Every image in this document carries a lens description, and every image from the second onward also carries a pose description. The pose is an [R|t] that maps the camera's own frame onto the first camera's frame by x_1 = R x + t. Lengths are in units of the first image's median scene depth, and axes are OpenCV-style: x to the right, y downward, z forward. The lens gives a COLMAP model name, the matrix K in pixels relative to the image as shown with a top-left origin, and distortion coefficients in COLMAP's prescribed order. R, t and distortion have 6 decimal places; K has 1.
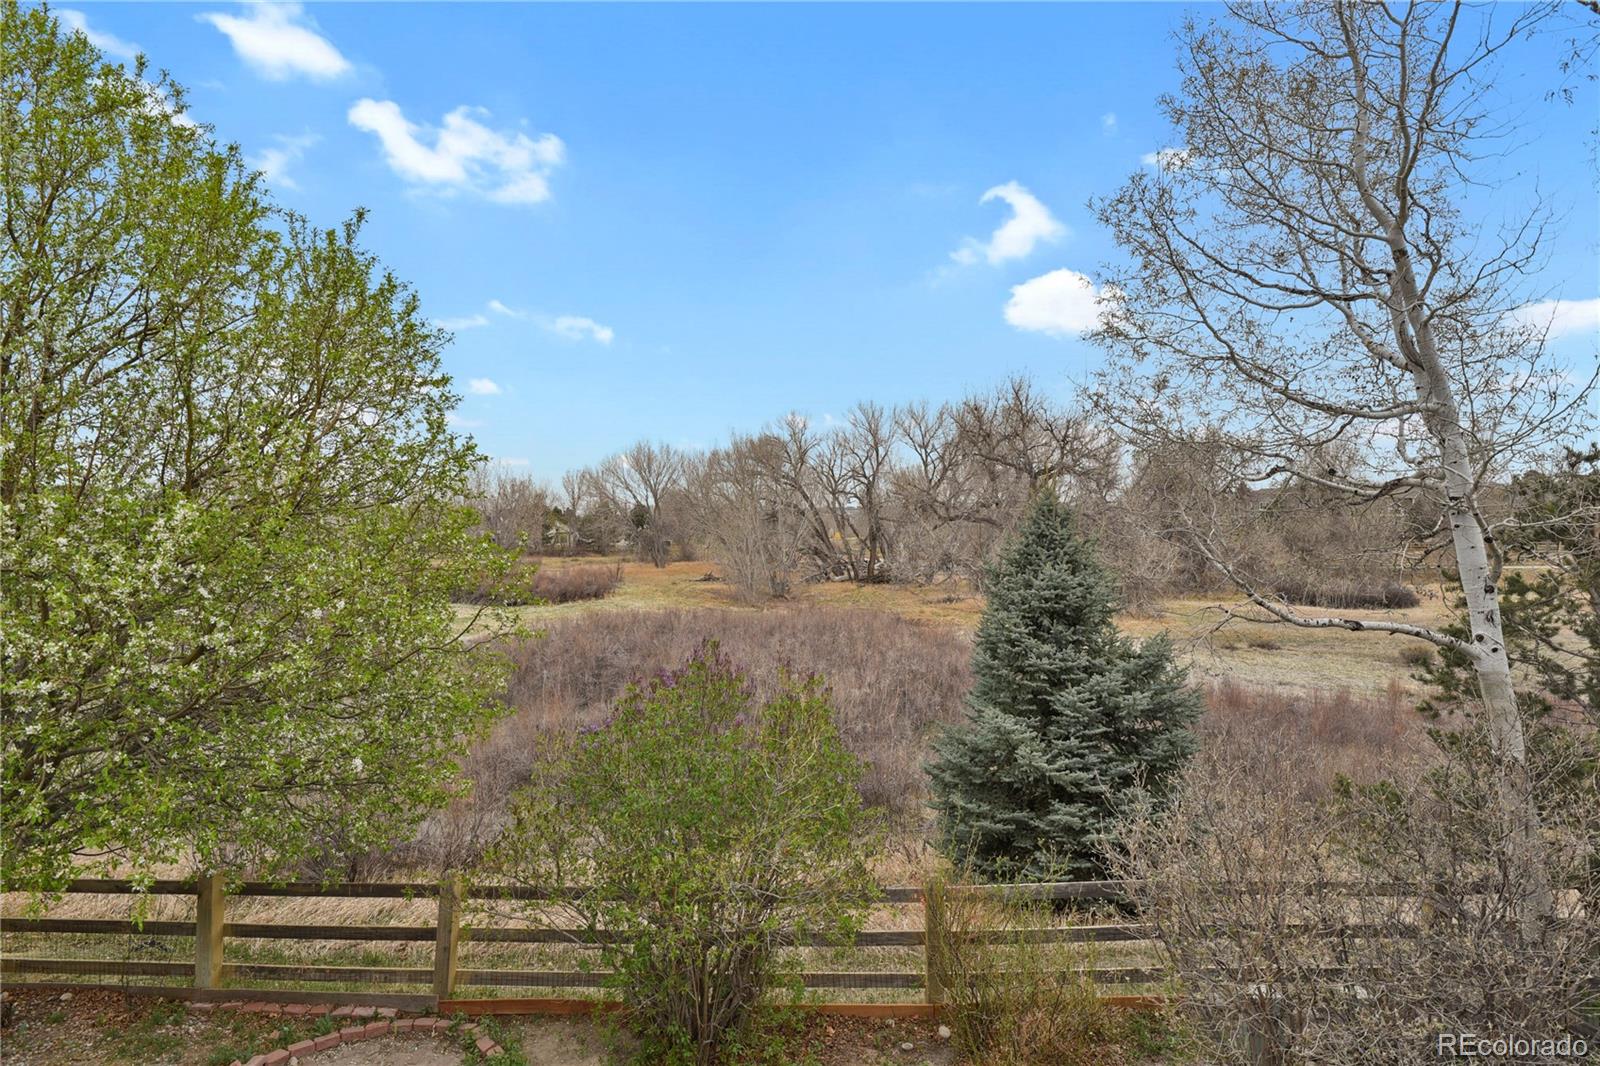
lens RADIAL K [[806.8, 0, 813.6], [0, 806.8, 526.8], [0, 0, 1]] dist [-0.027349, -0.001381]
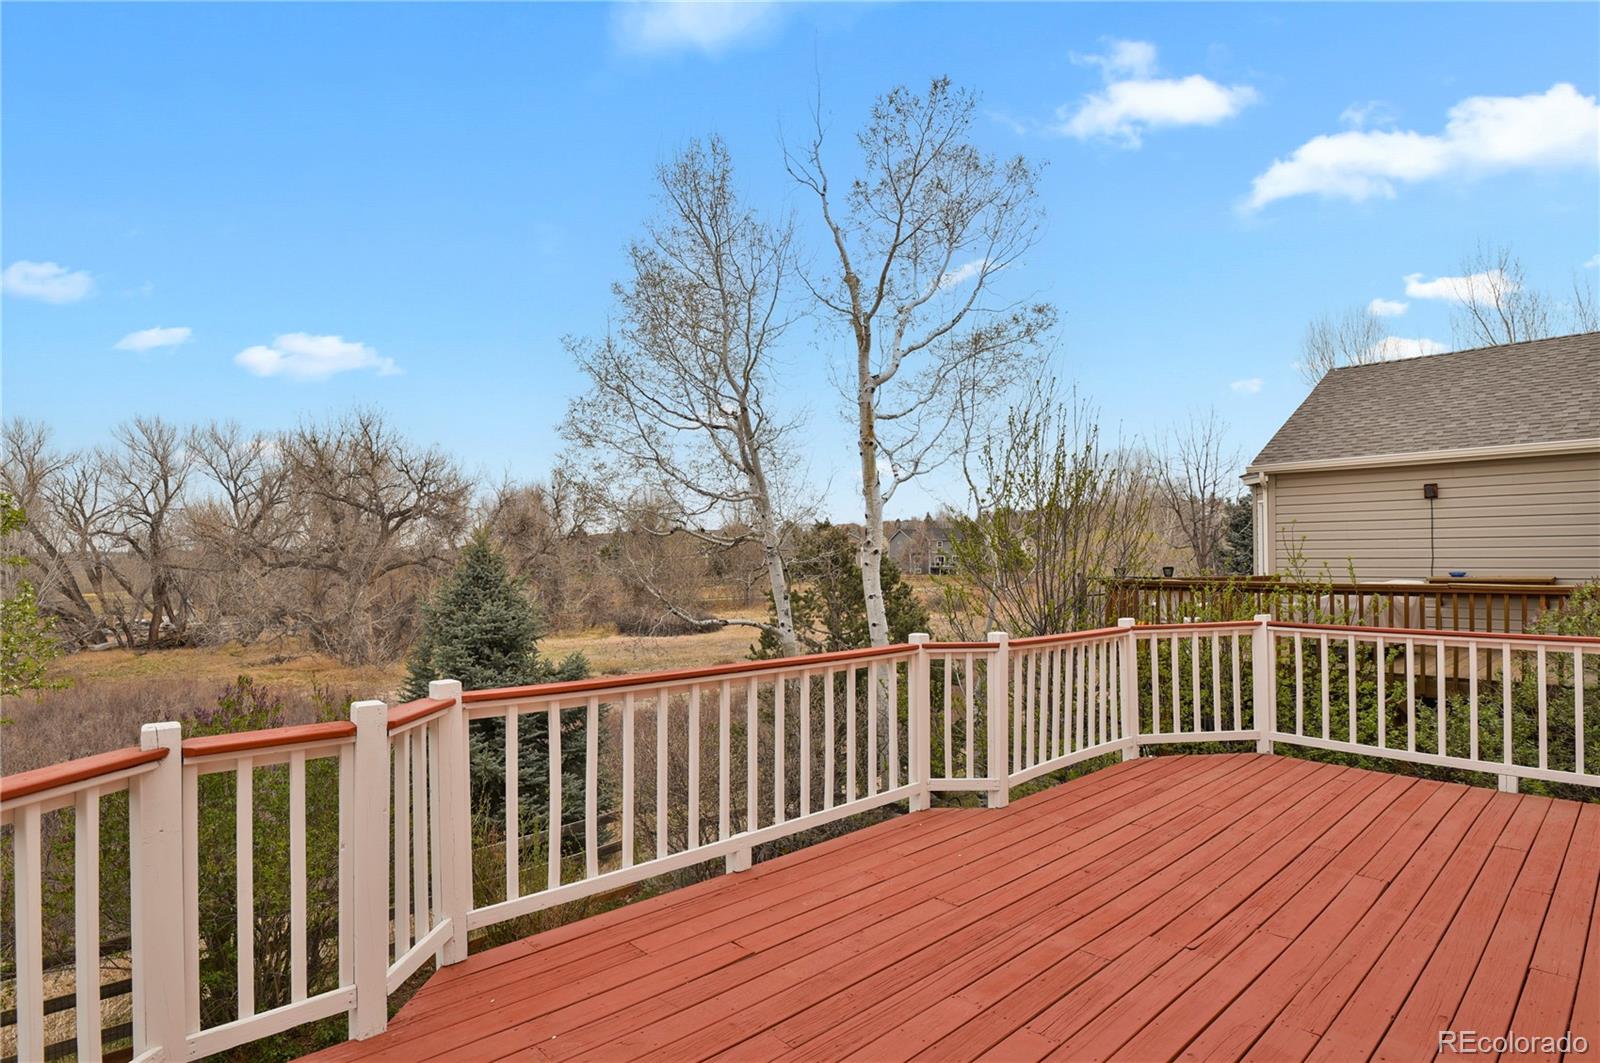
lens RADIAL K [[806.8, 0, 815.9], [0, 806.8, 533.4], [0, 0, 1]] dist [-0.027349, -0.001381]
pose [[0.717390, 0.011747, 0.696573, -0.184876], [0.020696, 0.999057, -0.038163, 0.001370], [-0.696365, 0.041794, 0.716470, -0.182589]]
